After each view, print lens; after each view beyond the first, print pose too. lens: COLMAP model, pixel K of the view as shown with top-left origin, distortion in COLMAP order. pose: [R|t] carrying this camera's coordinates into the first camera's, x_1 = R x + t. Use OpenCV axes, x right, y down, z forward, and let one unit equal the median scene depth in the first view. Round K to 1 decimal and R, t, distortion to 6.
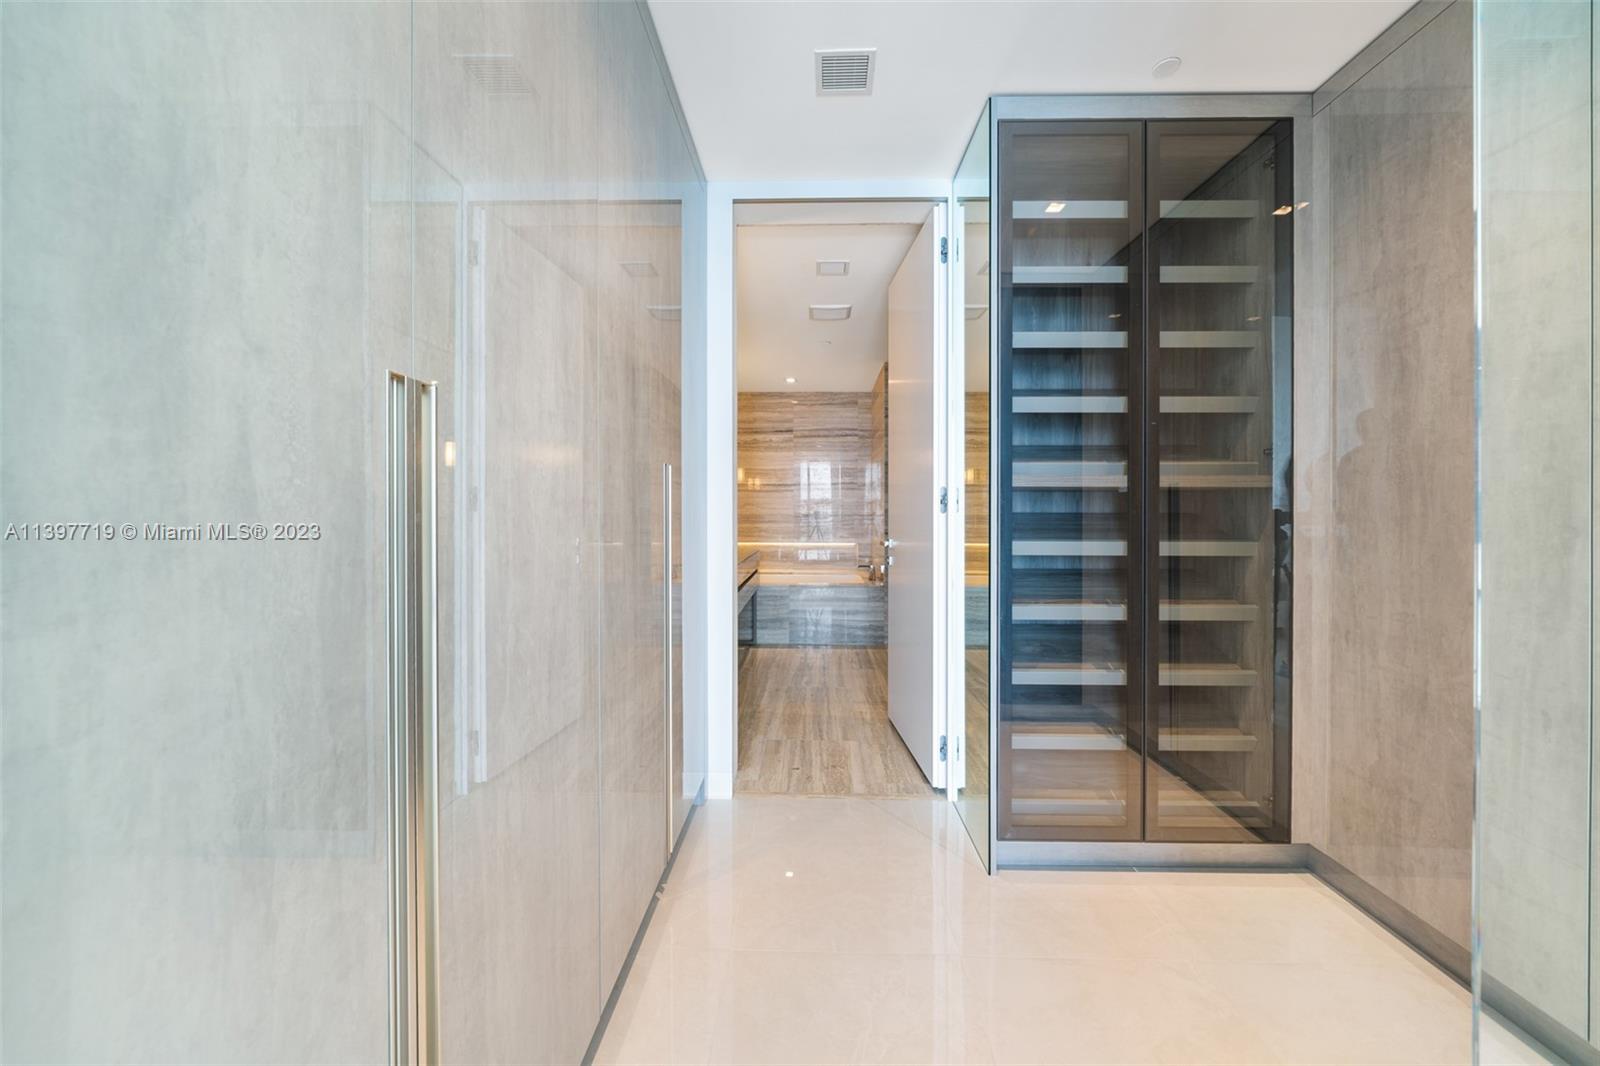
lens RADIAL K [[600.4, 0, 802.6], [0, 600.4, 521.7], [0, 0, 1]] dist [-0.000108, -0.000007]
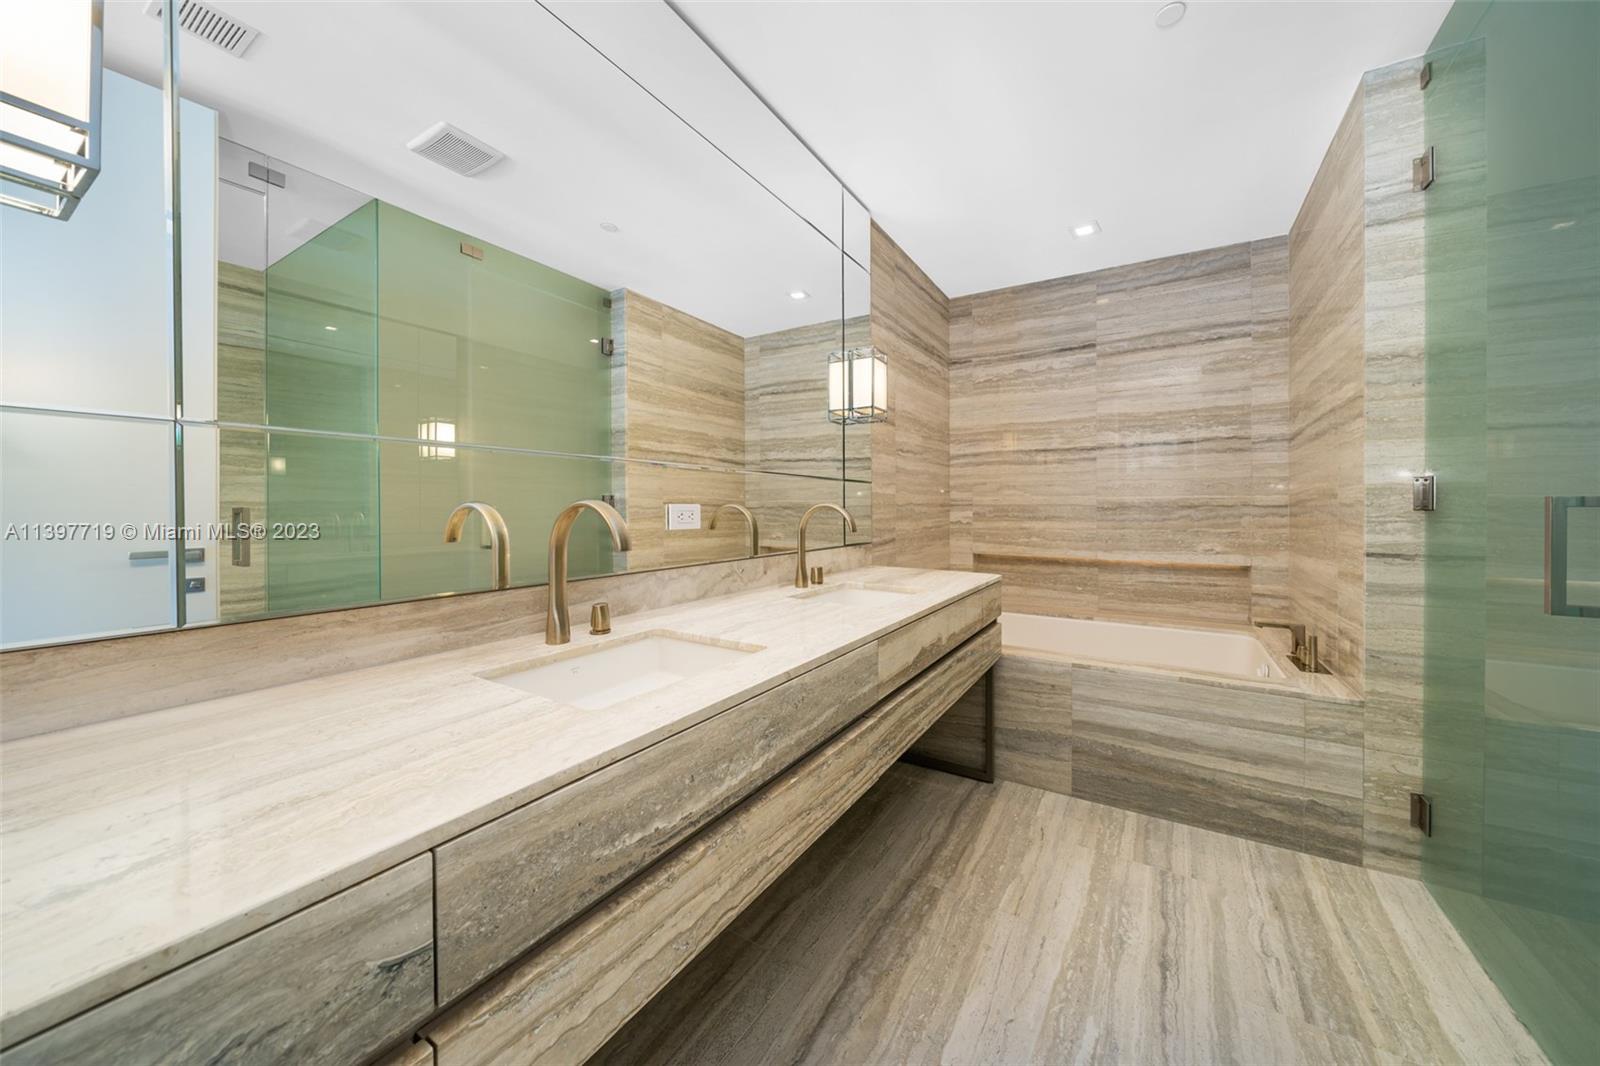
lens RADIAL K [[556.6, 0, 821.6], [0, 556.6, 511.8], [0, 0, 1]] dist [0.002076, 0.000070]
pose [[0.865349, -0.001375, -0.501167, 0.020590], [-0.002066, 0.999978, -0.006310, -0.002071], [0.501165, 0.006495, 0.865327, 0.462456]]
